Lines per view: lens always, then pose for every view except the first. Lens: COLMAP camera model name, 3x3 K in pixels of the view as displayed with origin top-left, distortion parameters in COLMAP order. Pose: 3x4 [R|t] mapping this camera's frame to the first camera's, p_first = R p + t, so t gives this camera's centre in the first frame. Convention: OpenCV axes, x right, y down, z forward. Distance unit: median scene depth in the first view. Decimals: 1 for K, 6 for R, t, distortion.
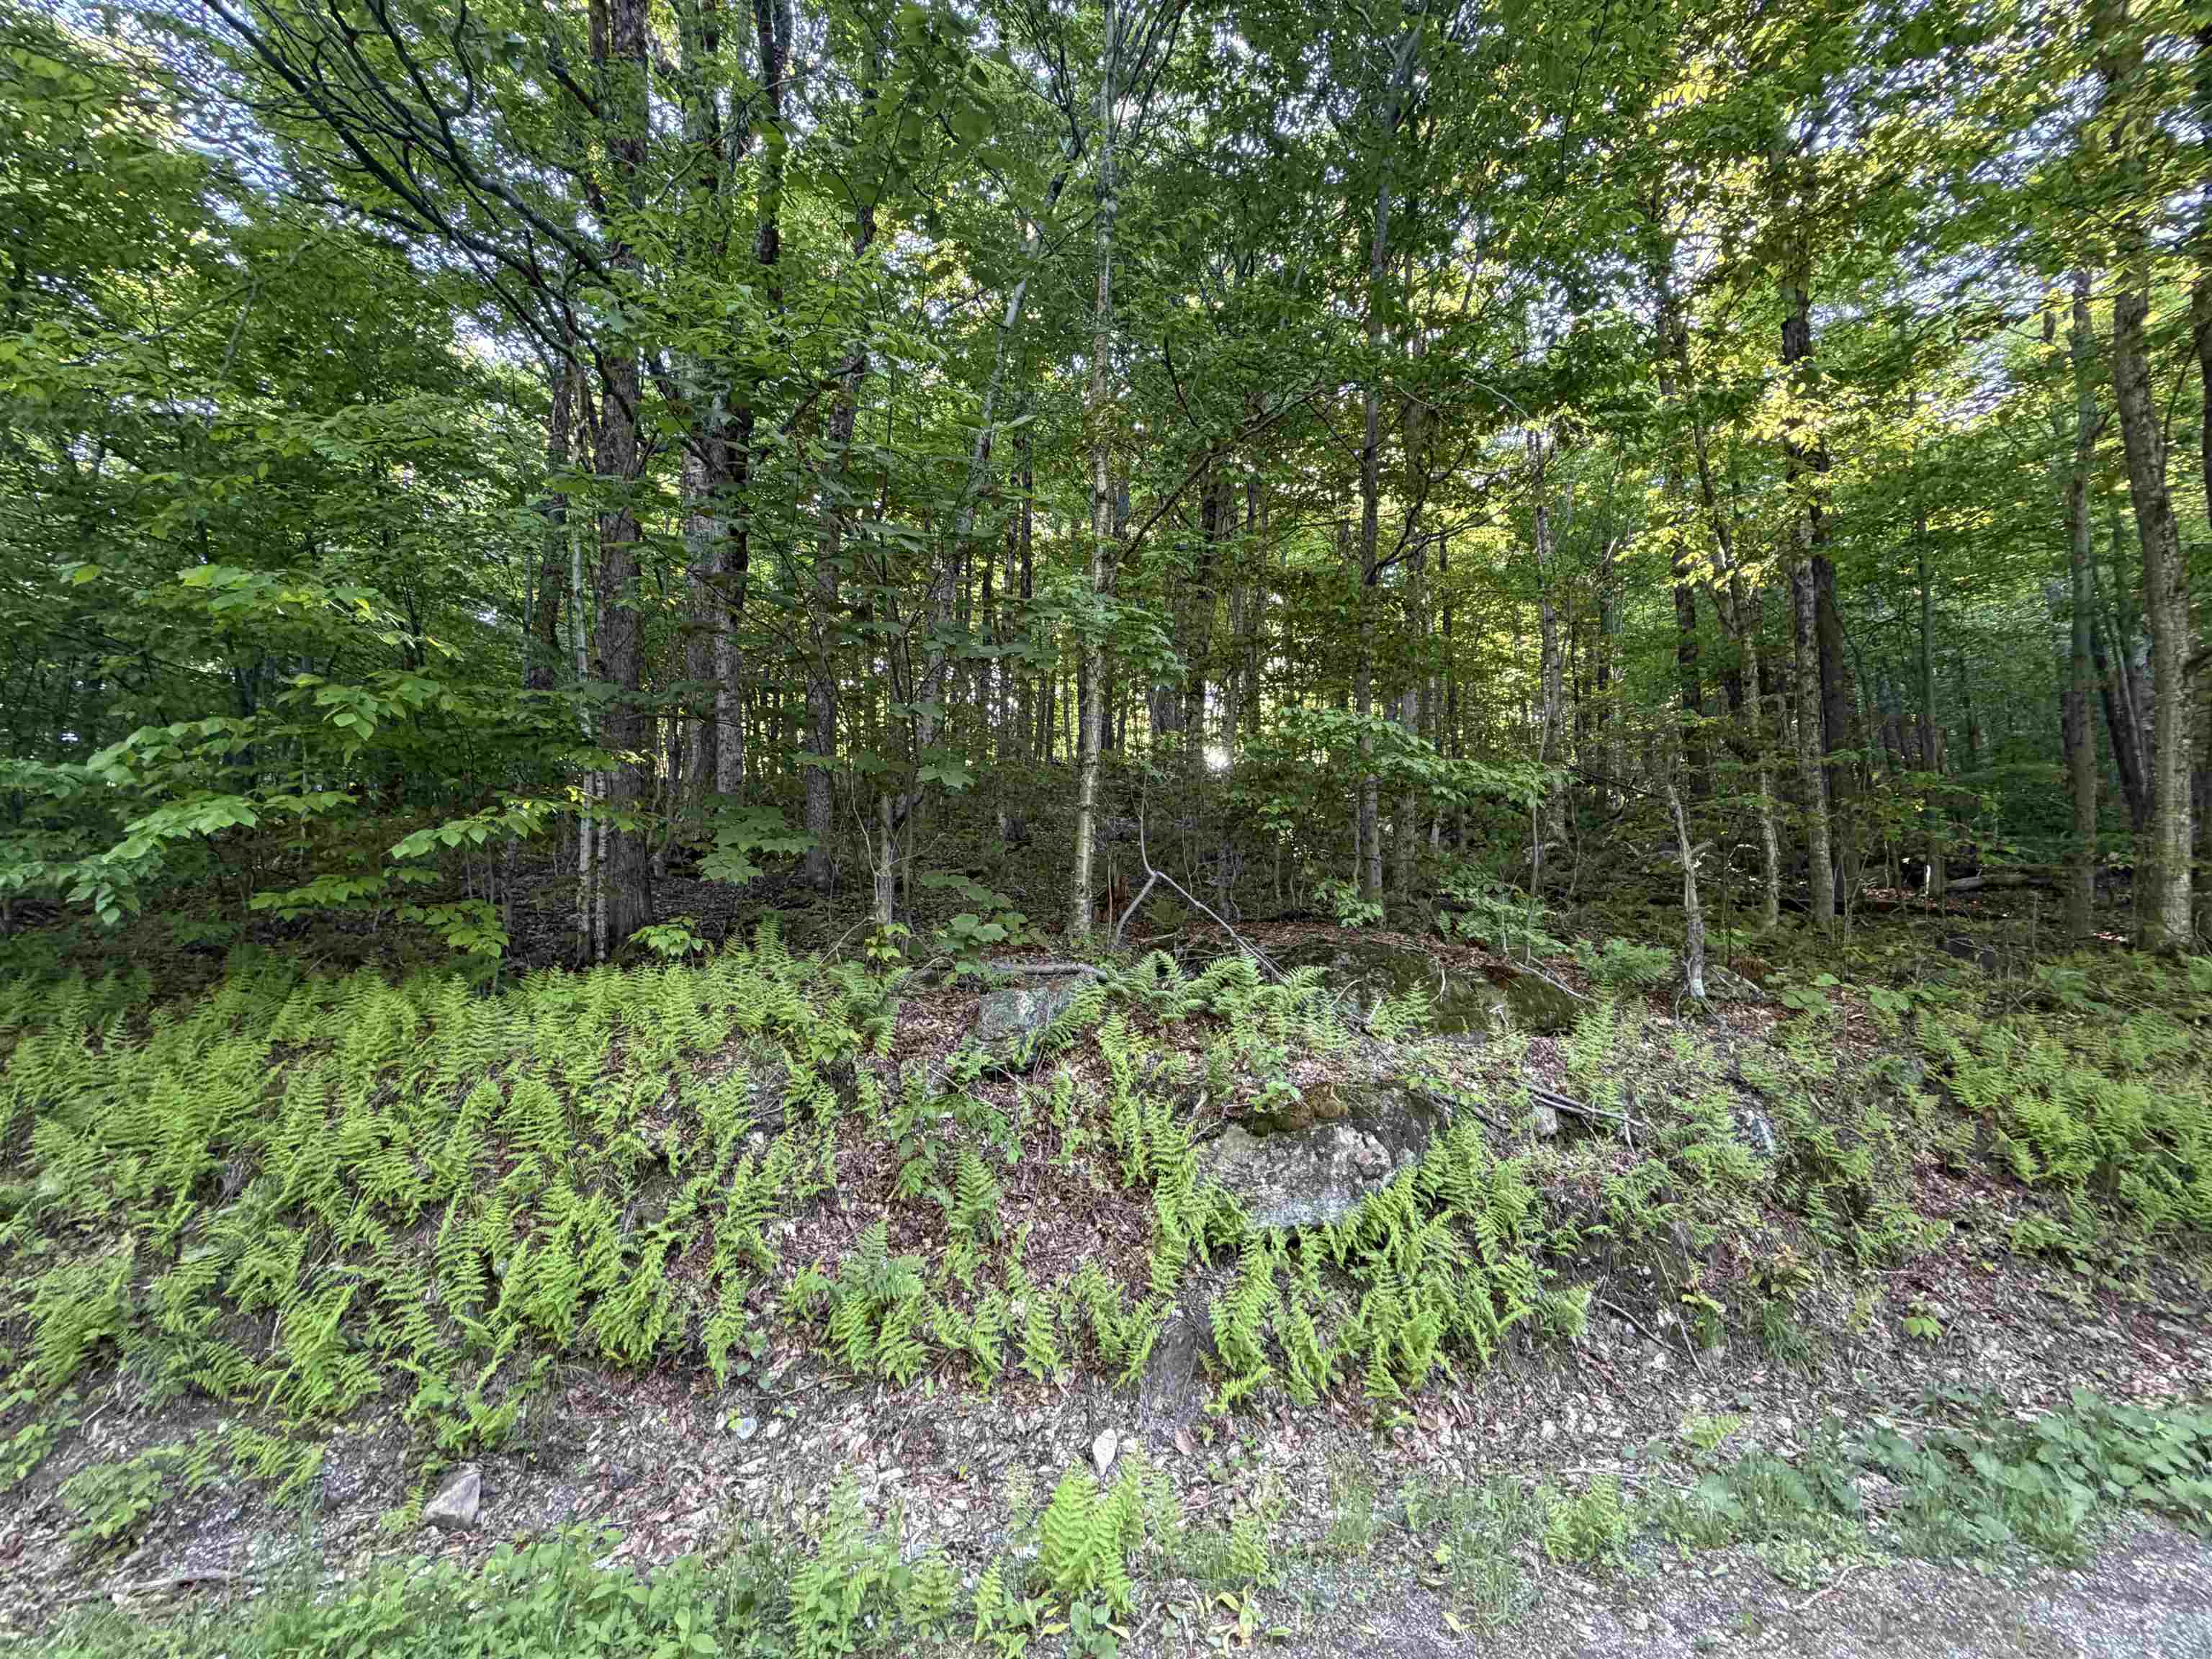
lens RADIAL K [[881.8, 0, 1096.4], [0, 881.8, 828.7], [0, 0, 1]] dist [-0.000071, 0.000504]
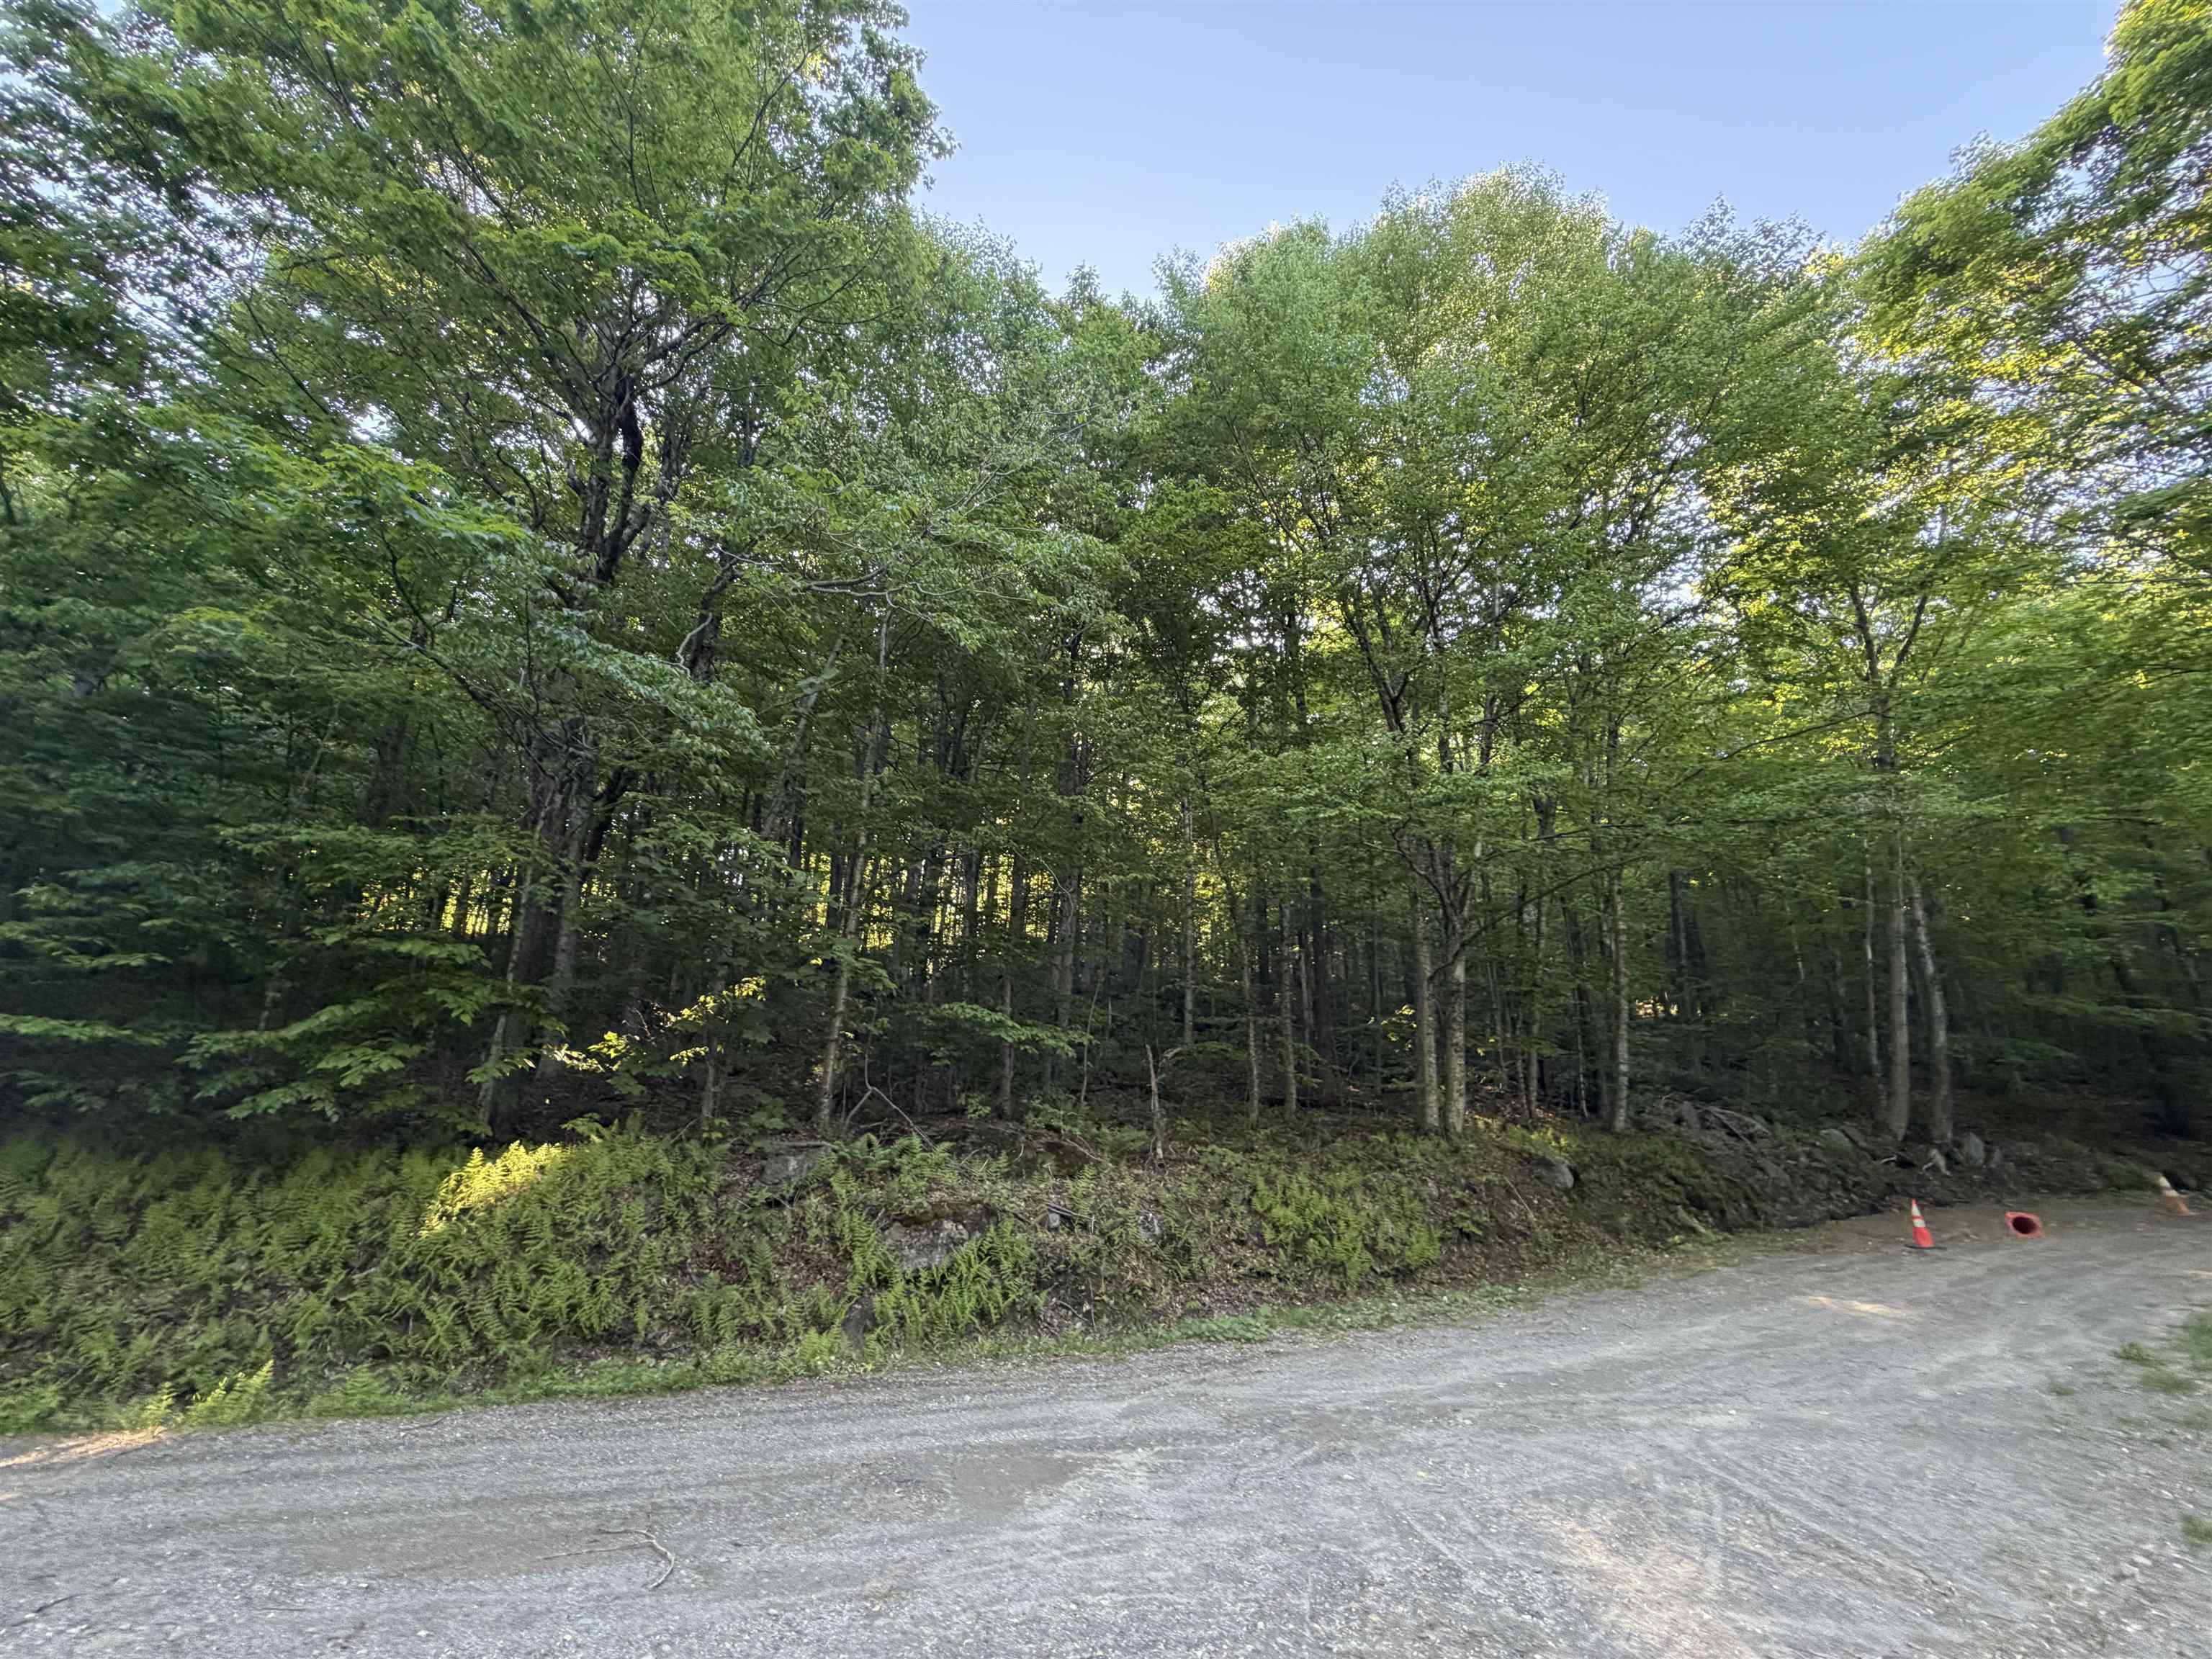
lens RADIAL K [[881.8, 0, 1096.4], [0, 881.8, 828.7], [0, 0, 1]] dist [-0.000071, 0.000504]
pose [[0.959188, 0.090819, 0.267788, -0.030341], [-0.038944, 0.980423, -0.193012, -0.183000], [-0.280075, 0.174706, 0.943947, -1.205779]]
